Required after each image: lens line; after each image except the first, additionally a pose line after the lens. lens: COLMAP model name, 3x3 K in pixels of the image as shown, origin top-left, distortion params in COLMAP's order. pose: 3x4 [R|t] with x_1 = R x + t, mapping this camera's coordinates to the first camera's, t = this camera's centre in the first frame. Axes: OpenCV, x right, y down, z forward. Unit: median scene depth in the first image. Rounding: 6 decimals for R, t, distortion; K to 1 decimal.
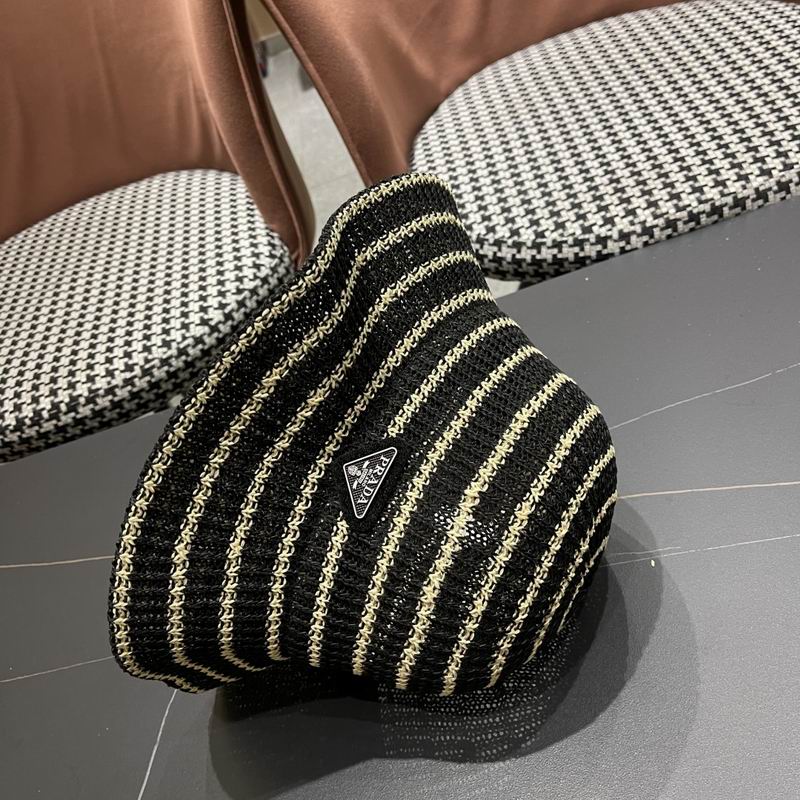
lens RADIAL K [[832.5, 0, 402.1], [0, 832.5, 404.5], [0, 0, 1]] dist [0.013181, 0.000000]
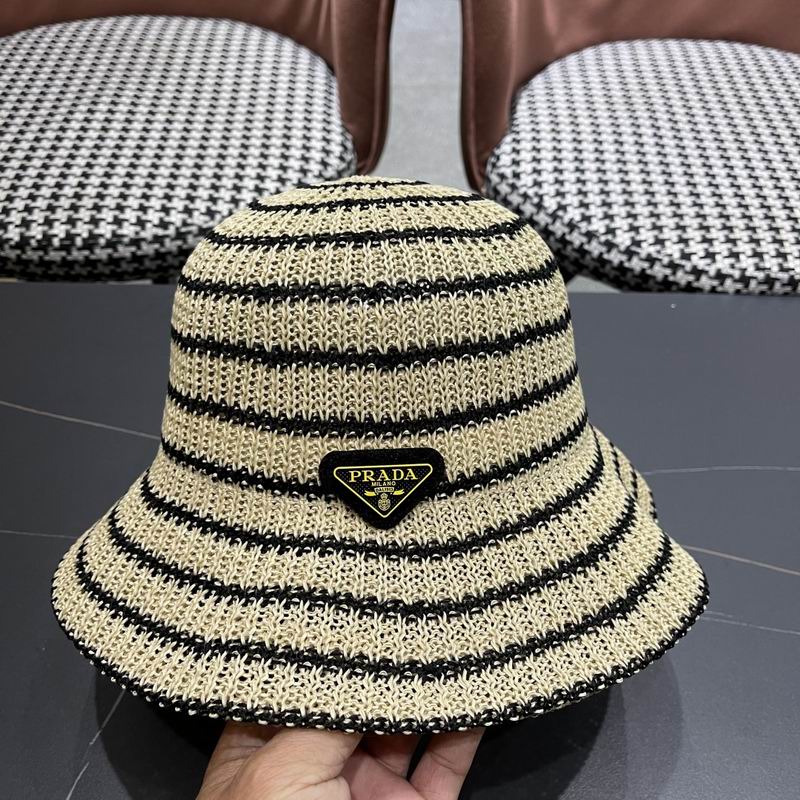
lens RADIAL K [[832.5, 0, 403.2], [0, 832.5, 404.9], [0, 0, 1]] dist [0.013181, 0.000000]
pose [[0.938293, 0.315817, 0.140945, -0.150137], [-0.326274, 0.943497, 0.057958, 0.003171], [-0.114677, -0.100368, 0.988320, 0.059554]]
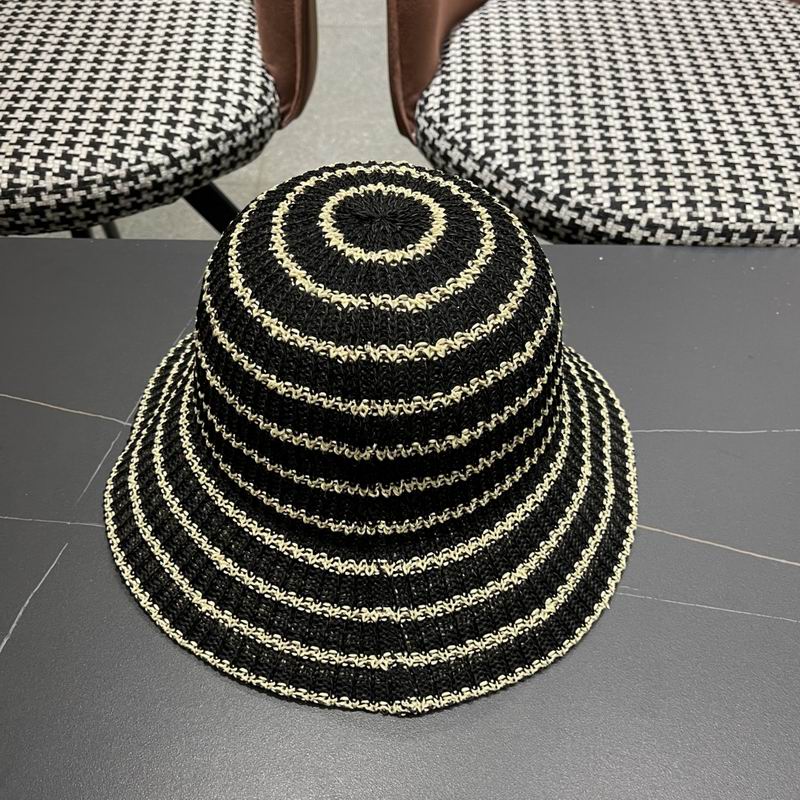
lens RADIAL K [[832.5, 0, 397.7], [0, 832.5, 397.2], [0, 0, 1]] dist [0.013181, 0.000000]
pose [[0.938201, 0.300818, 0.171135, -0.087236], [-0.320592, 0.941678, 0.102289, -0.024942], [-0.130384, -0.150832, 0.979923, 0.091565]]
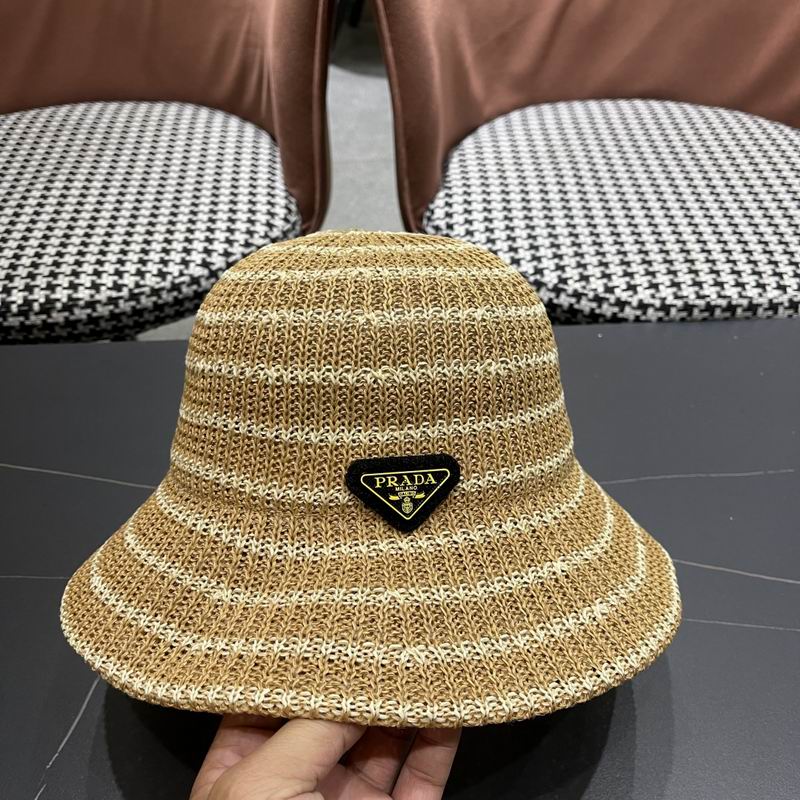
lens RADIAL K [[832.5, 0, 396.9], [0, 832.5, 407.0], [0, 0, 1]] dist [0.013181, 0.000000]
pose [[0.952190, 0.274464, 0.134180, -0.114045], [-0.273059, 0.961556, -0.029129, 0.028357], [-0.137016, -0.008903, 0.990529, 0.012867]]
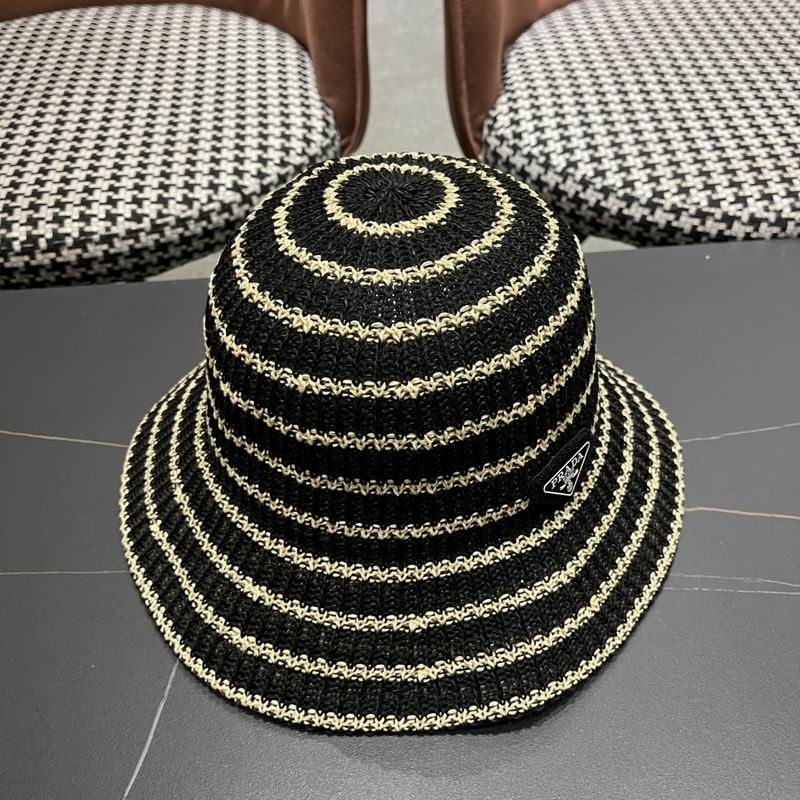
lens RADIAL K [[832.5, 0, 411.9], [0, 832.5, 408.4], [0, 0, 1]] dist [0.013181, 0.000000]
pose [[0.957618, 0.230940, 0.172149, -0.168435], [-0.241212, 0.969603, 0.041060, 0.038206], [-0.157434, -0.080844, 0.984215, 0.146184]]
